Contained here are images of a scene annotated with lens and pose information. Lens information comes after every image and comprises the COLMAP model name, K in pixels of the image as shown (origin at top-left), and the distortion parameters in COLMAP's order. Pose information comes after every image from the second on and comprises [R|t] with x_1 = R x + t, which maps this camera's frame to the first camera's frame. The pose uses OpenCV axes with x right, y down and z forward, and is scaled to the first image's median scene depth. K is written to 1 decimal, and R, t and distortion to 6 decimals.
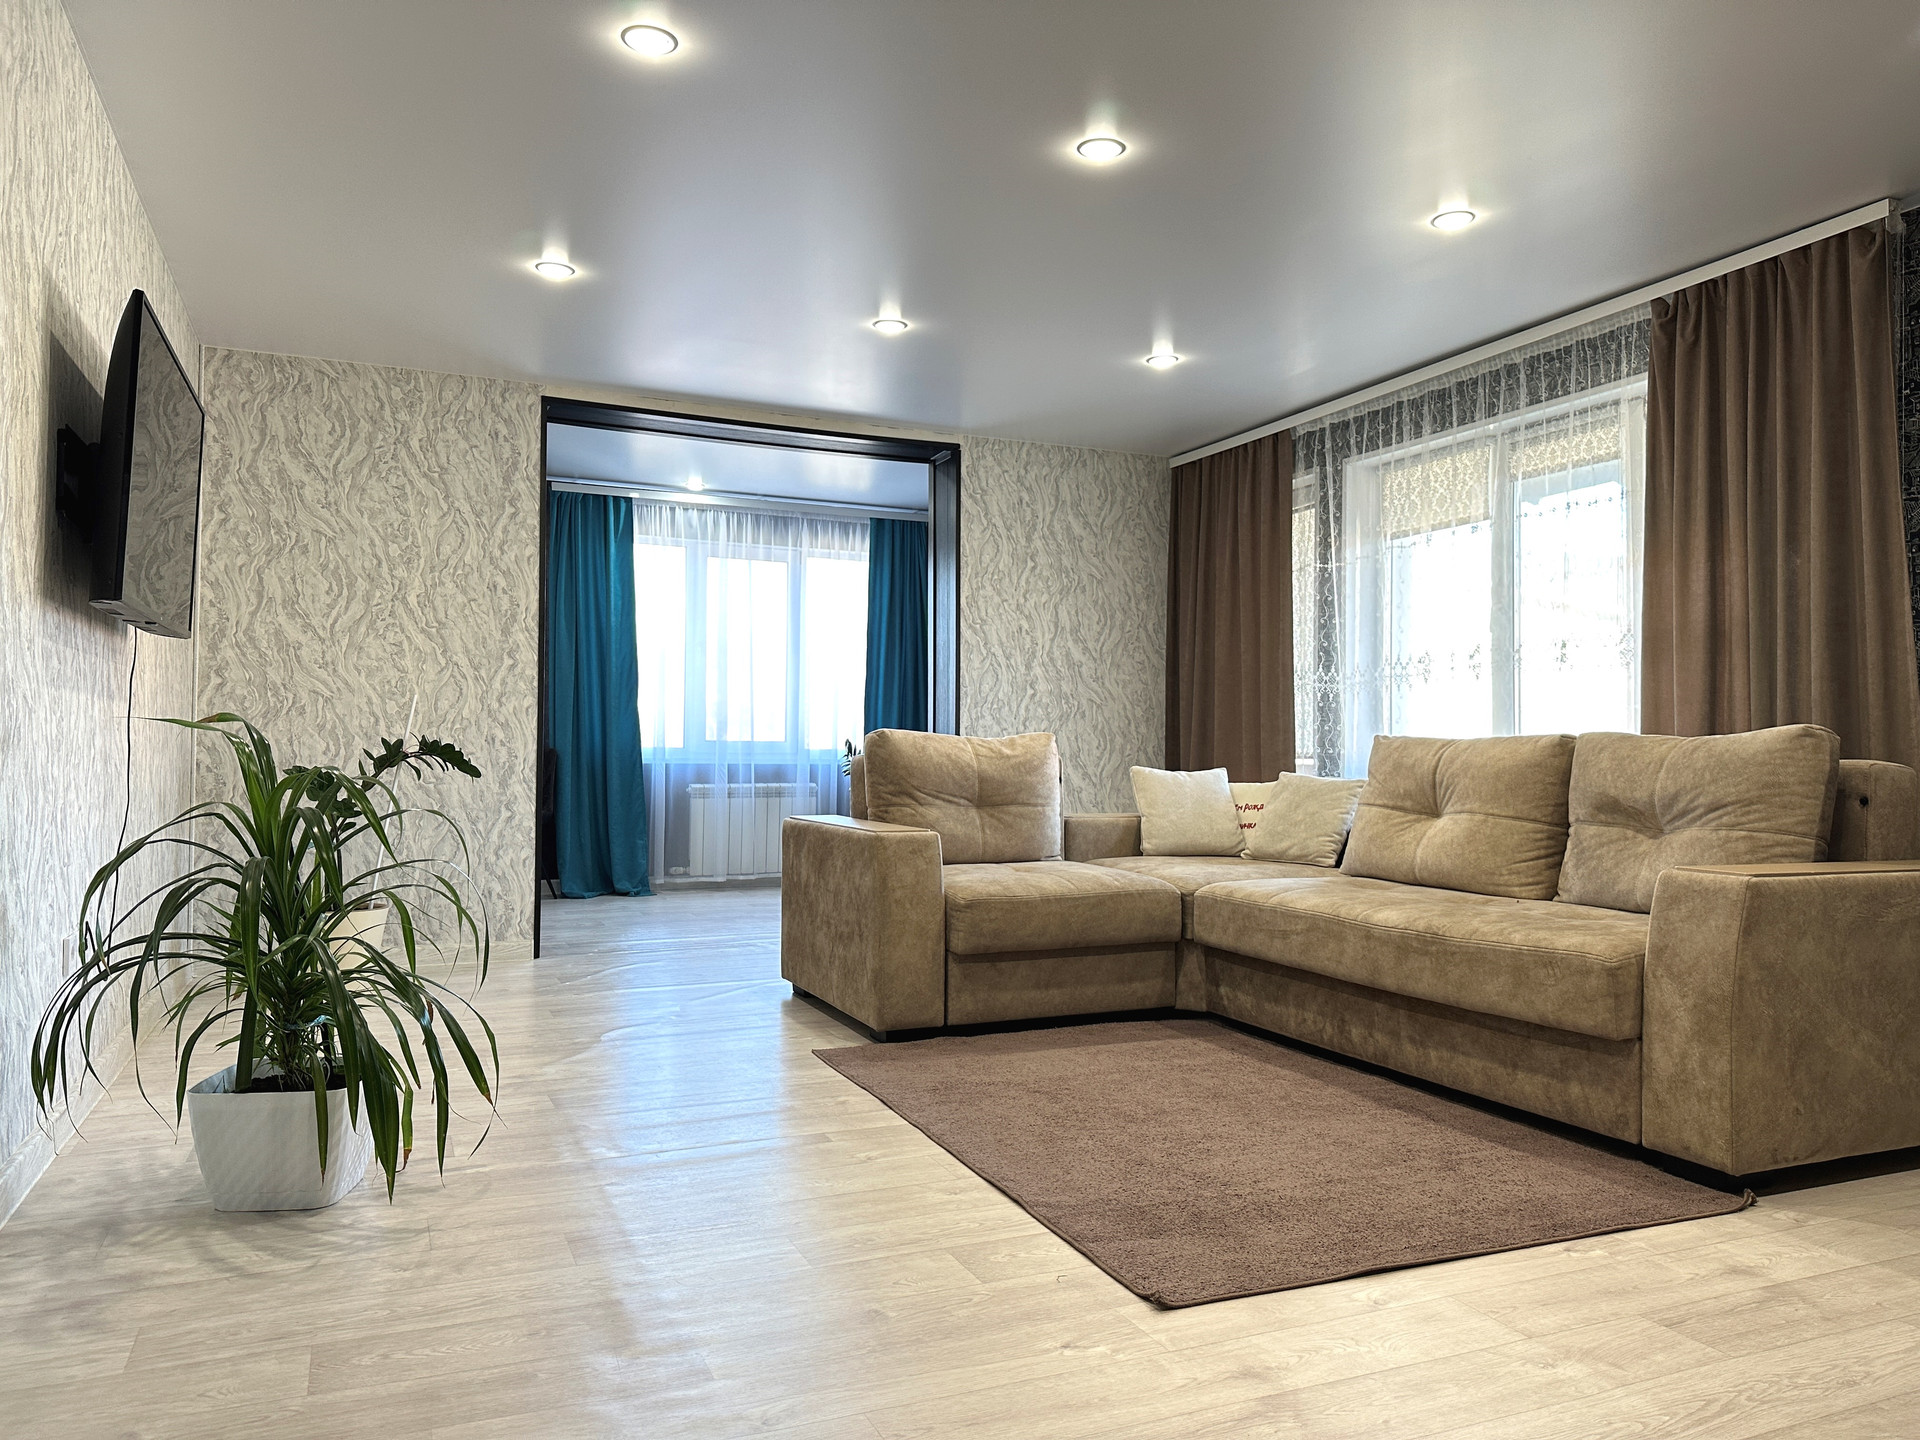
lens RADIAL K [[1334.3, 0, 942.7], [0, 1334.3, 727.4], [0, 0, 1]] dist [0.035421, -0.049109]
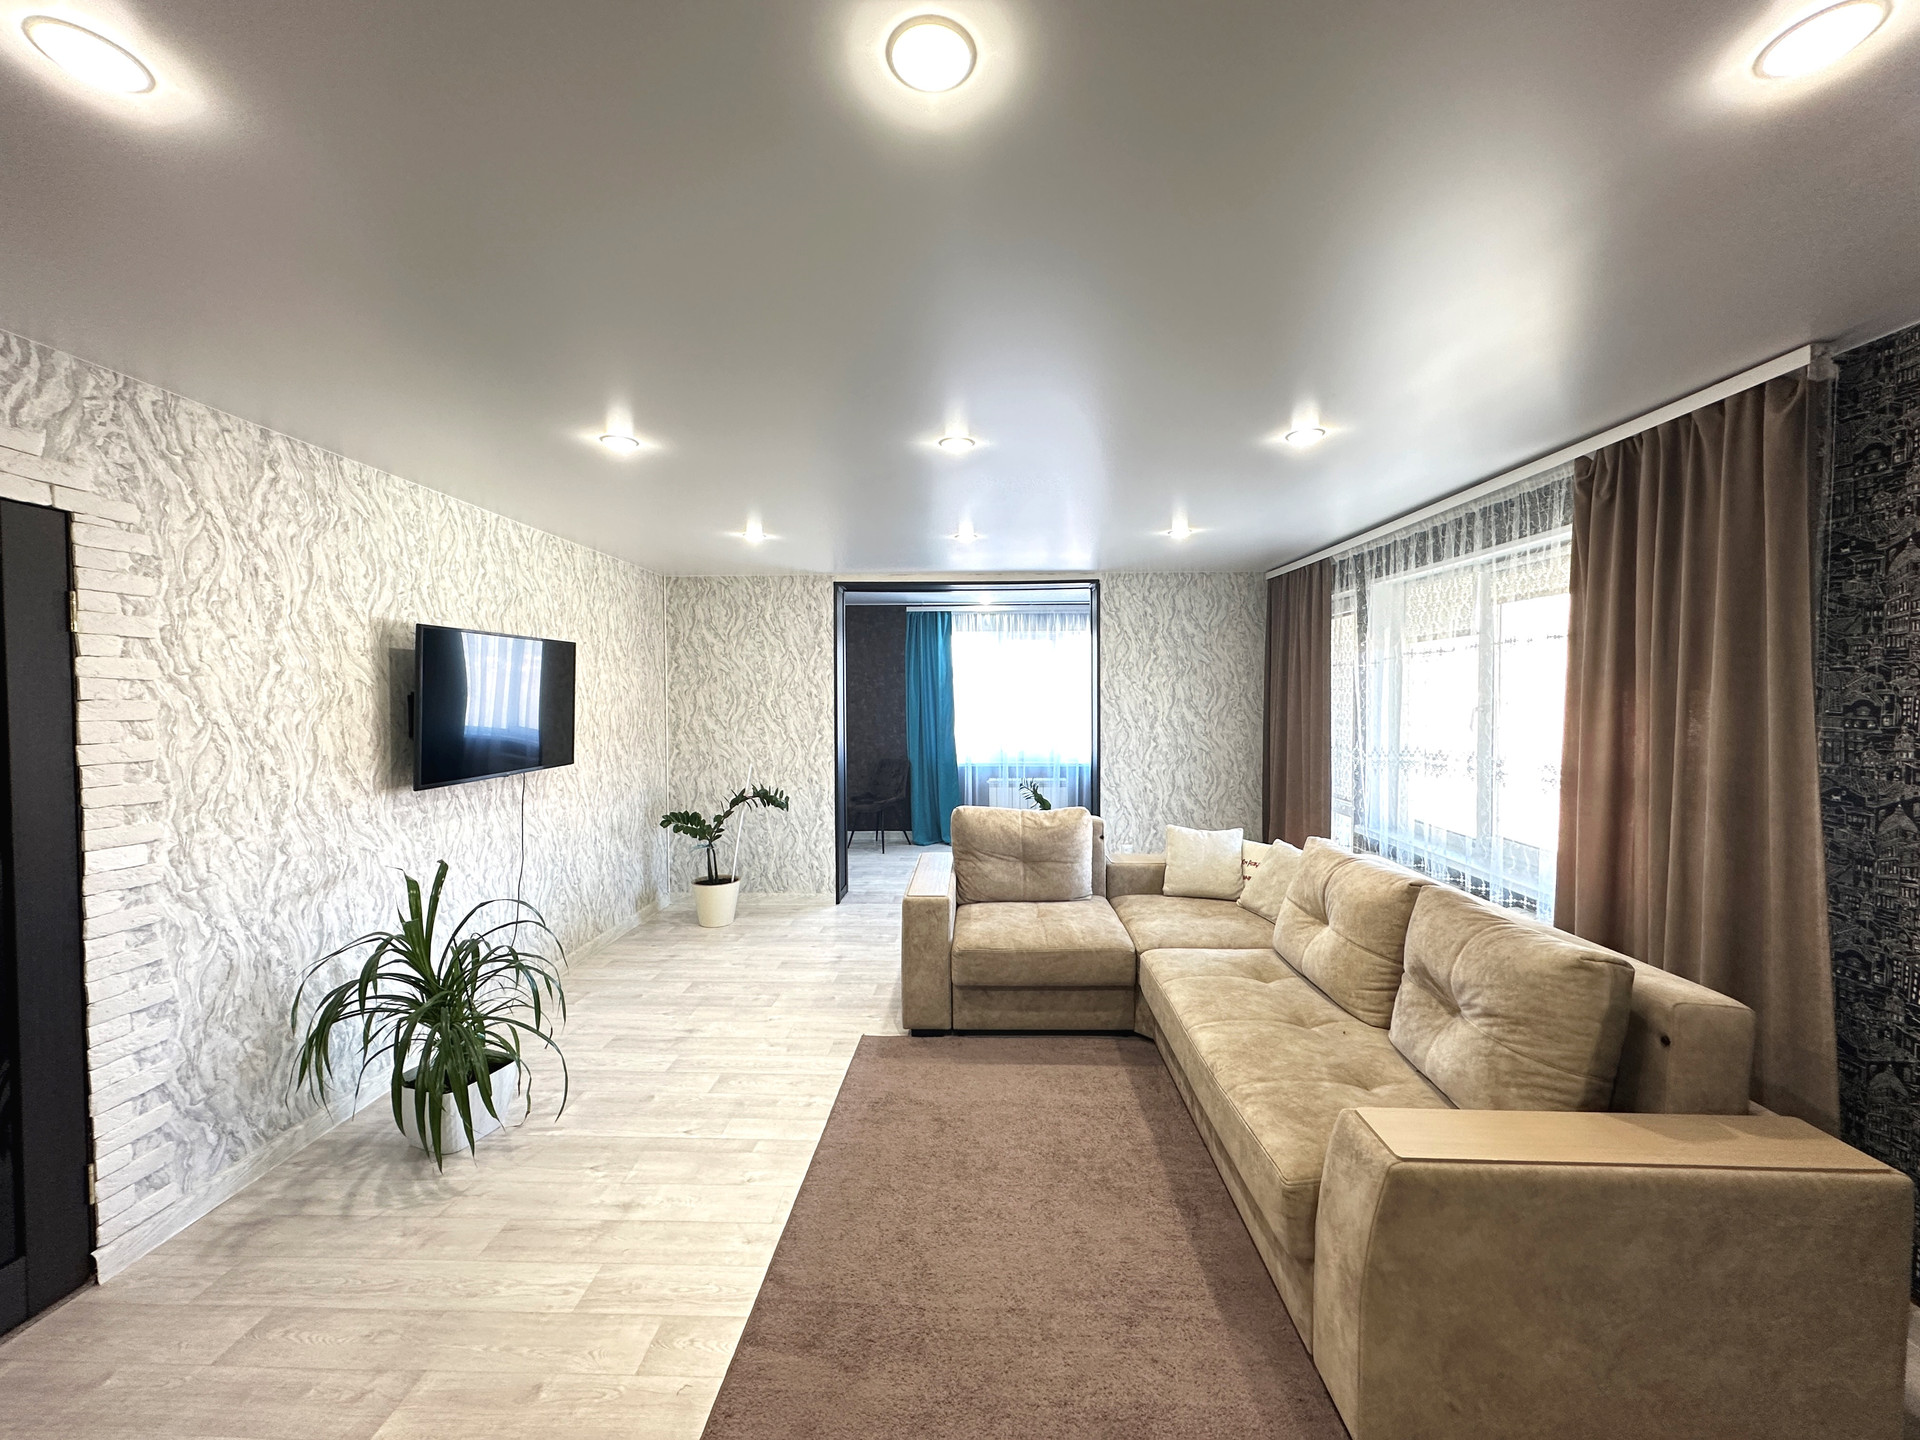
lens RADIAL K [[757.9, 0, 955.8], [0, 757.9, 707.9], [0, 0, 1]] dist [-0.008330, 0.002171]
pose [[0.902988, -0.003921, -0.429648, 0.320262], [0.021806, 0.999088, 0.036712, -0.143424], [0.429112, -0.042519, 0.902250, 0.220579]]
